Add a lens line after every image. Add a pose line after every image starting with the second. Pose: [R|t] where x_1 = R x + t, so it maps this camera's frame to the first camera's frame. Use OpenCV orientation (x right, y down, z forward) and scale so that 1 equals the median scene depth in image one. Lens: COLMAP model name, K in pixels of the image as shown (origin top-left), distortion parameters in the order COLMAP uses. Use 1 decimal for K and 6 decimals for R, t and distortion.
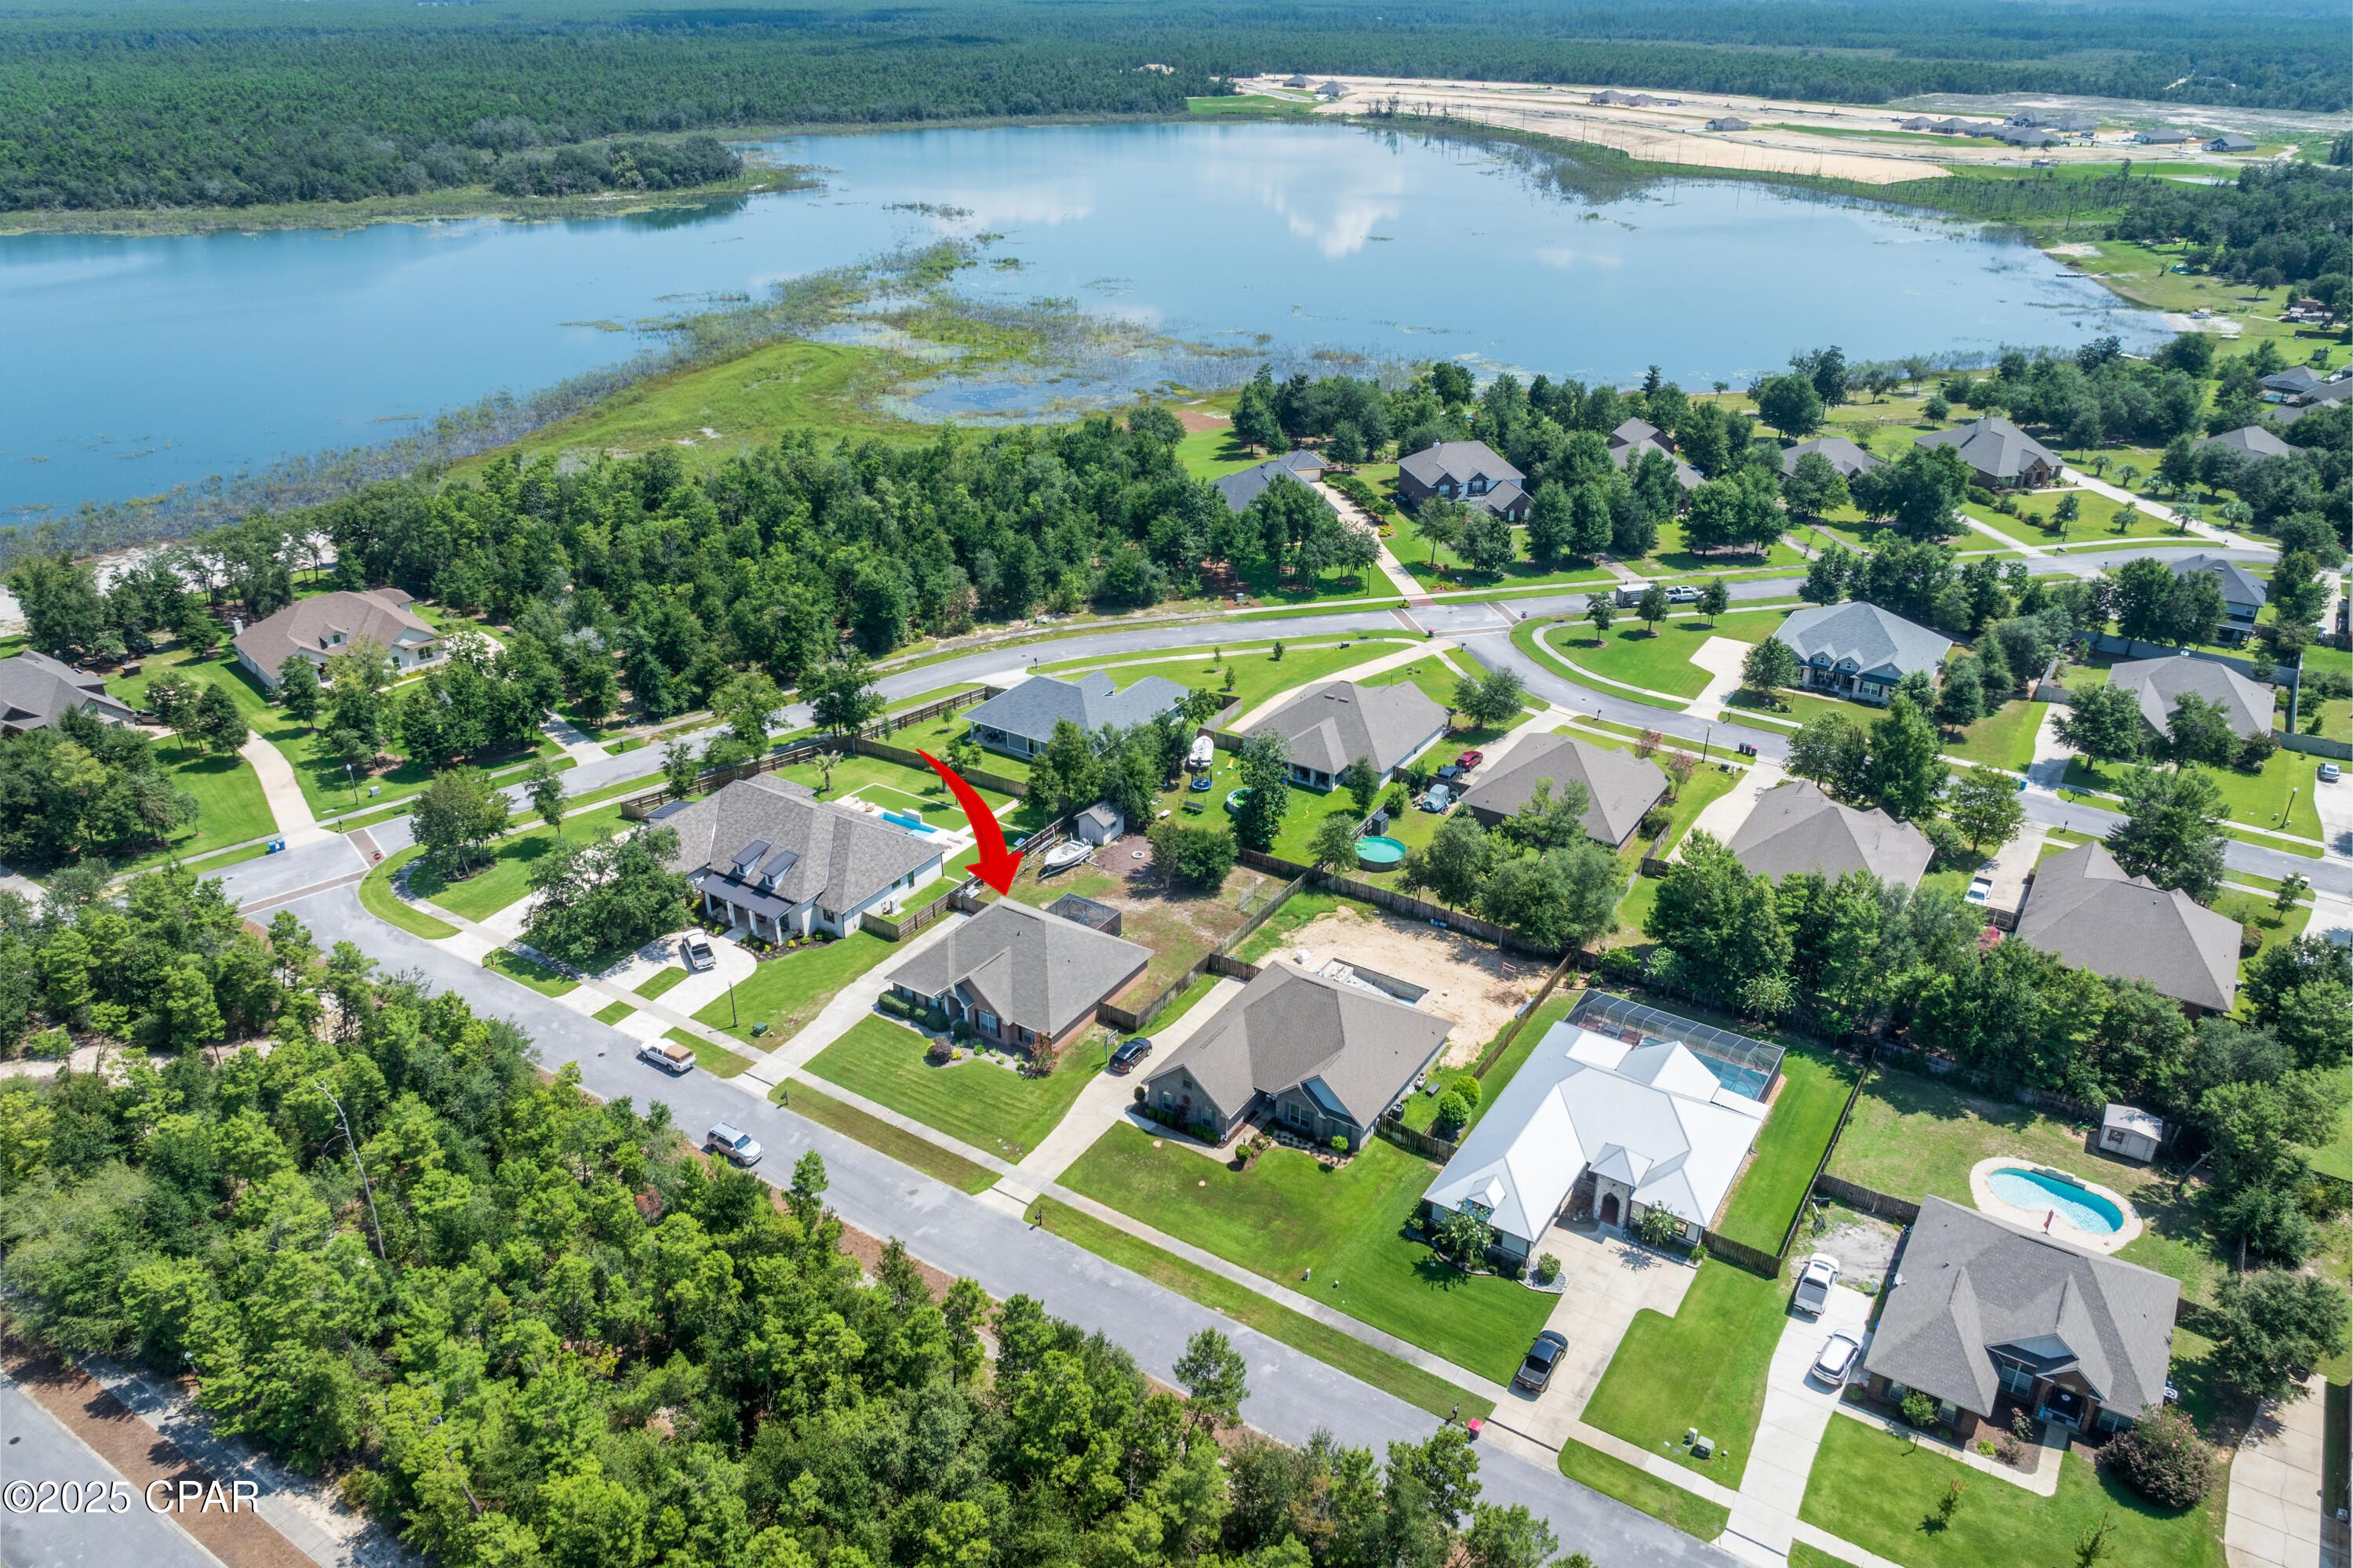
lens RADIAL K [[1642.6, 0, 1172.7], [0, 1642.6, 779.6], [0, 0, 1]] dist [-0.034845, 0.024538]
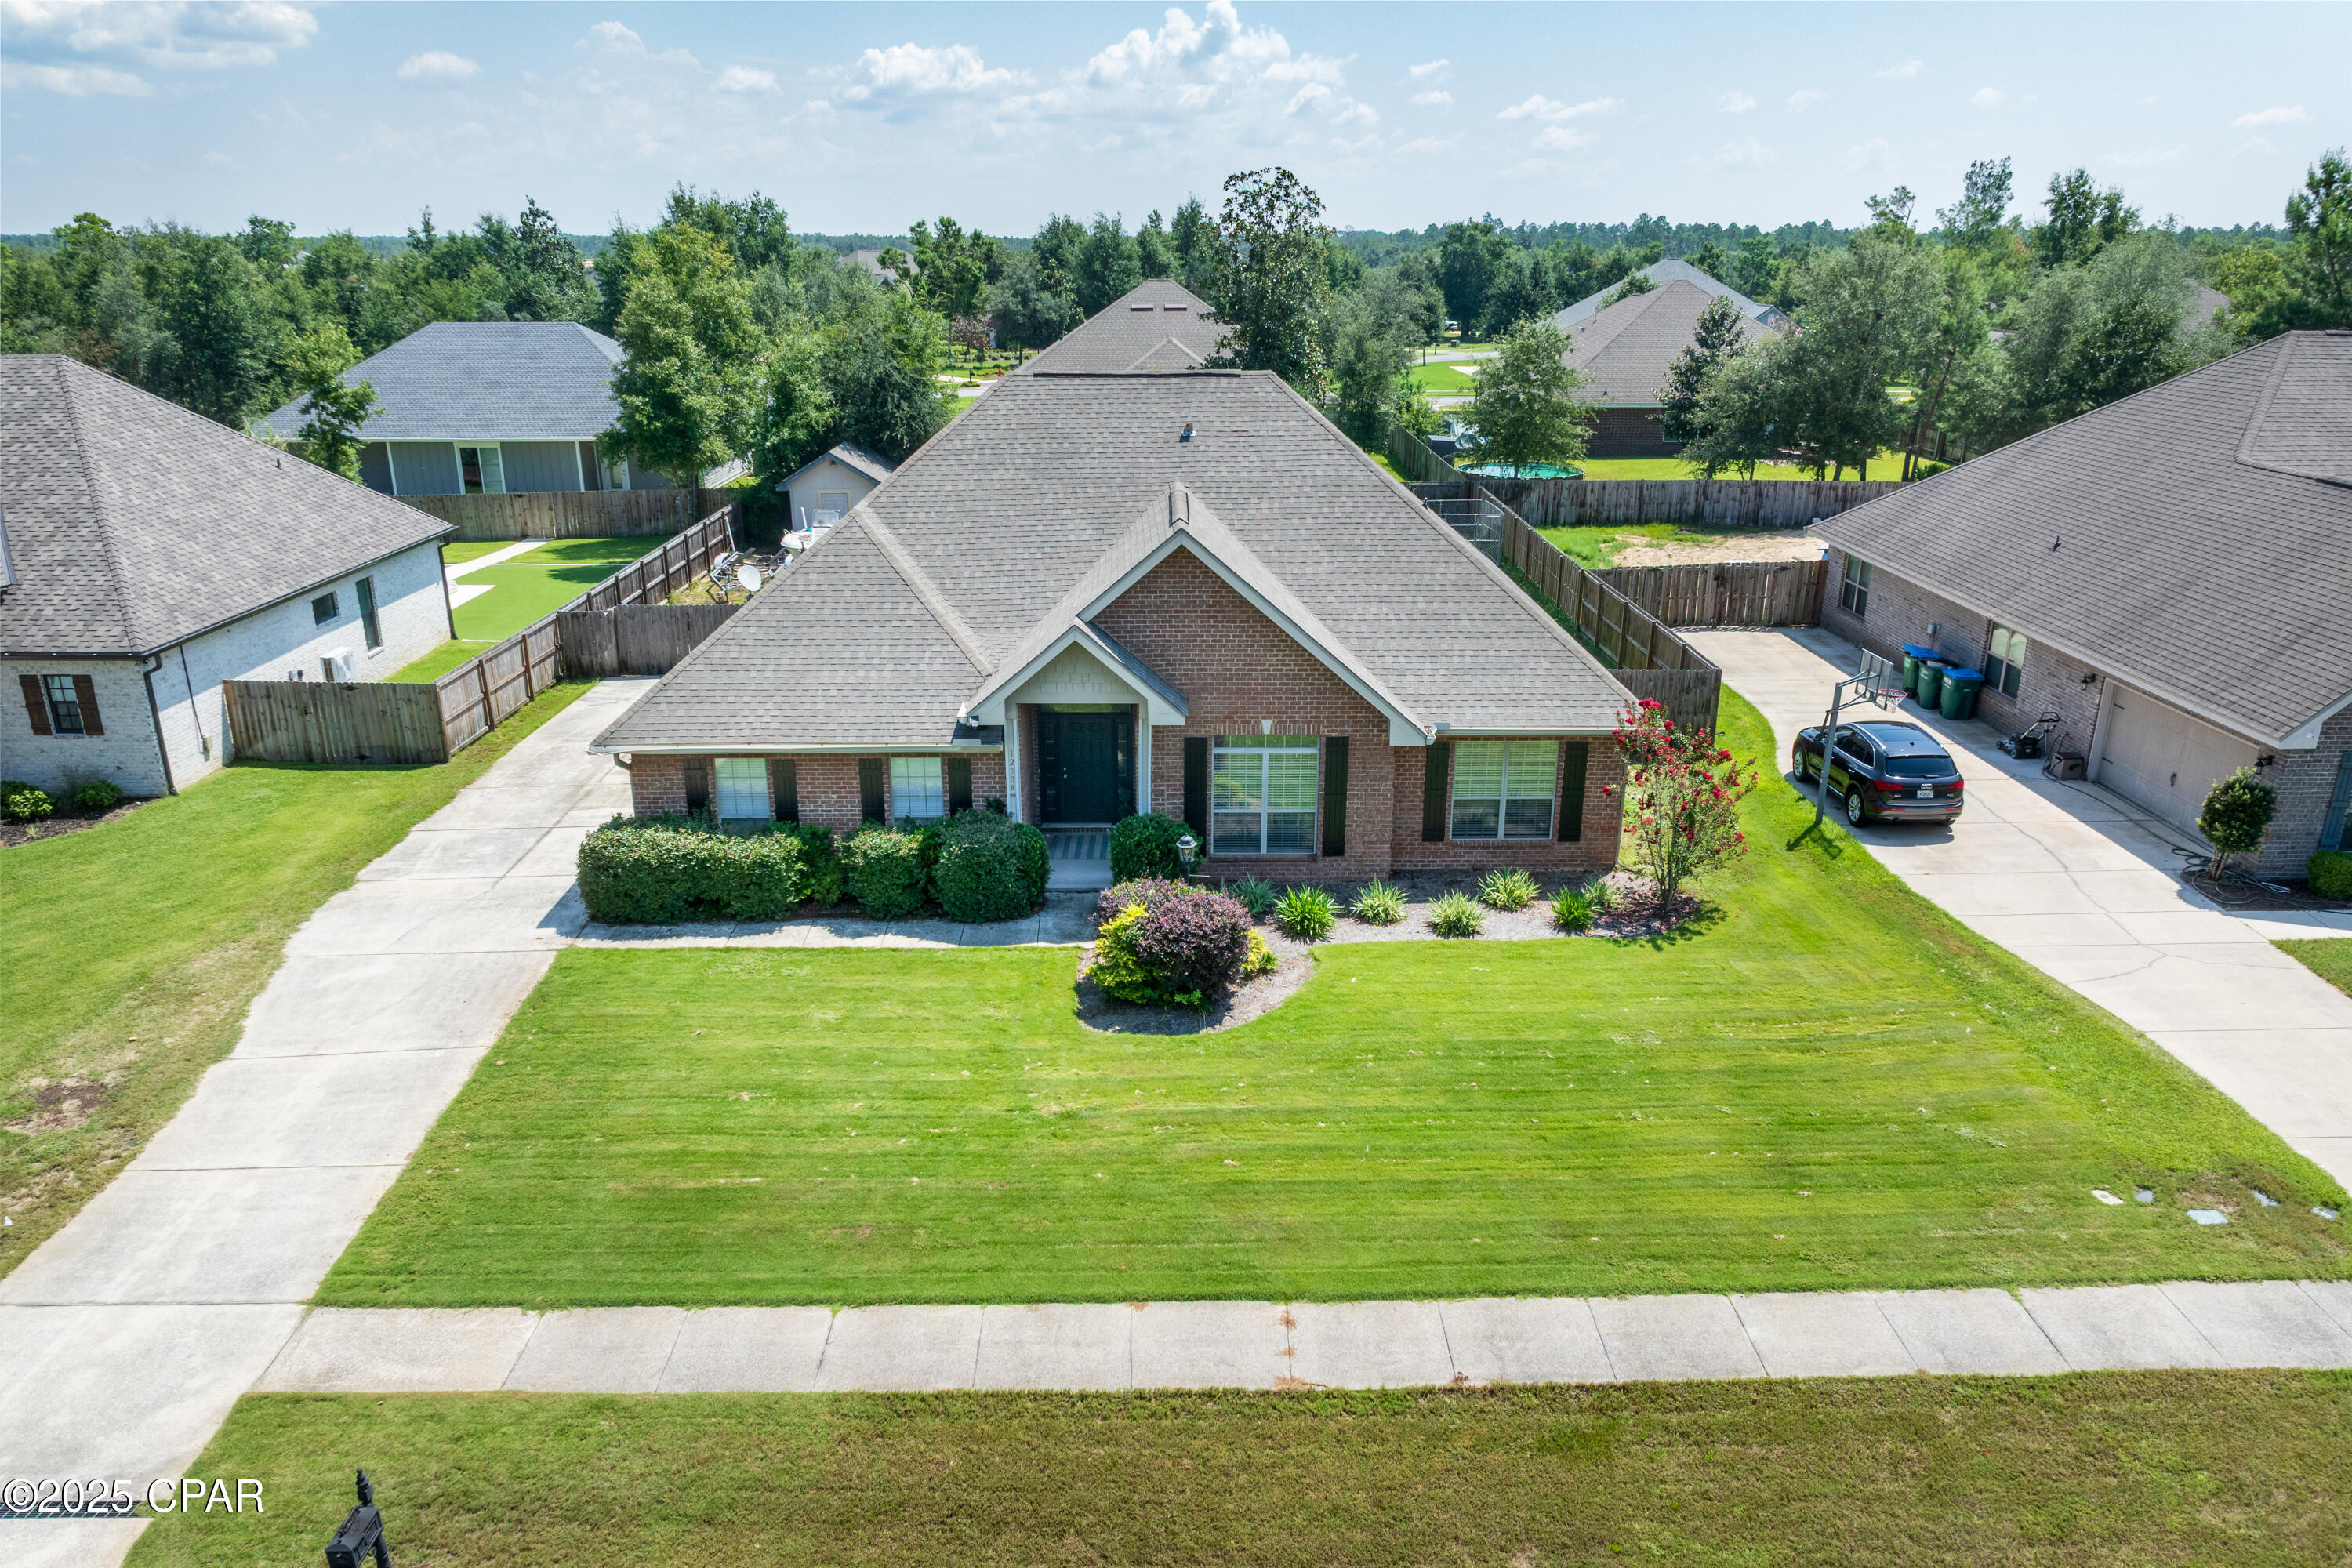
lens RADIAL K [[1641.8, 0, 1179.3], [0, 1641.8, 892.0], [0, 0, 1]] dist [-0.034845, 0.024538]
pose [[0.828108, -0.203092, 0.522484, -0.050548], [0.249293, 0.968246, -0.018754, 0.035878], [-0.502085, 0.145782, 0.852443, 0.186987]]
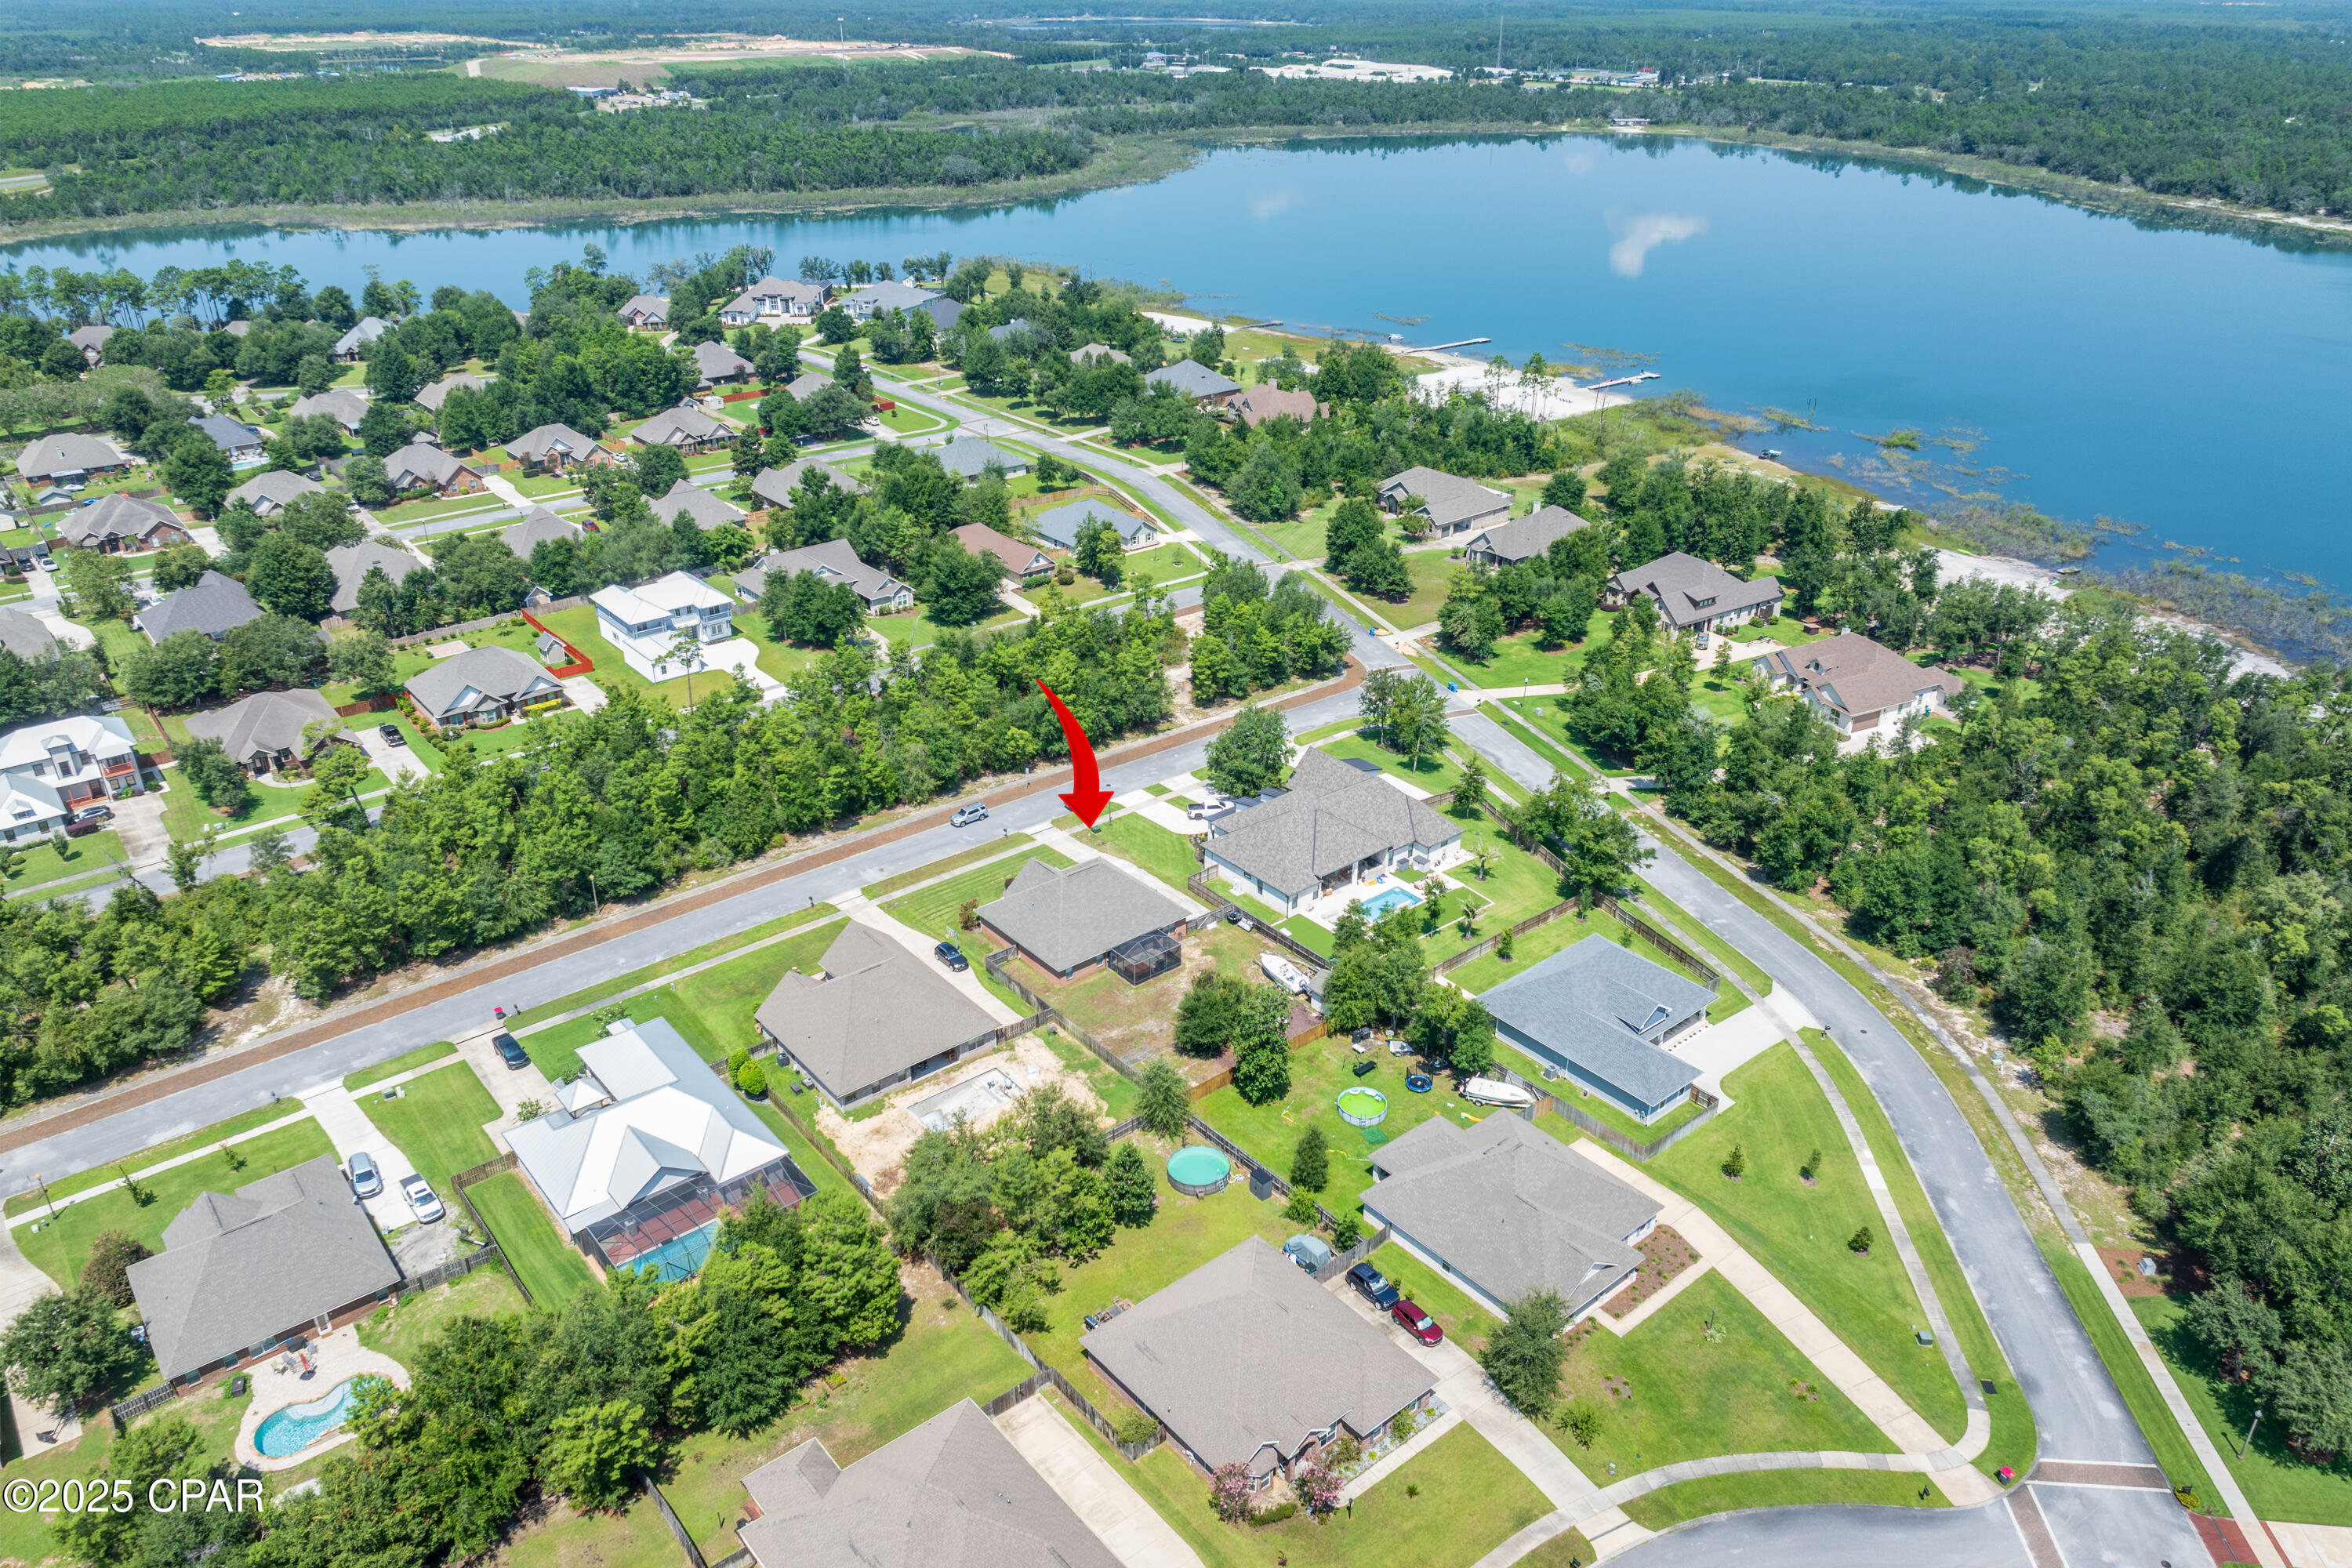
lens RADIAL K [[1641.8, 0, 1184.1], [0, 1641.8, 790.7], [0, 0, 1]] dist [-0.034845, 0.024538]
pose [[-0.302147, 0.424492, -0.853530, 0.204800], [-0.427338, 0.740052, 0.519332, -0.142749], [0.852109, 0.521661, -0.042203, 0.249212]]
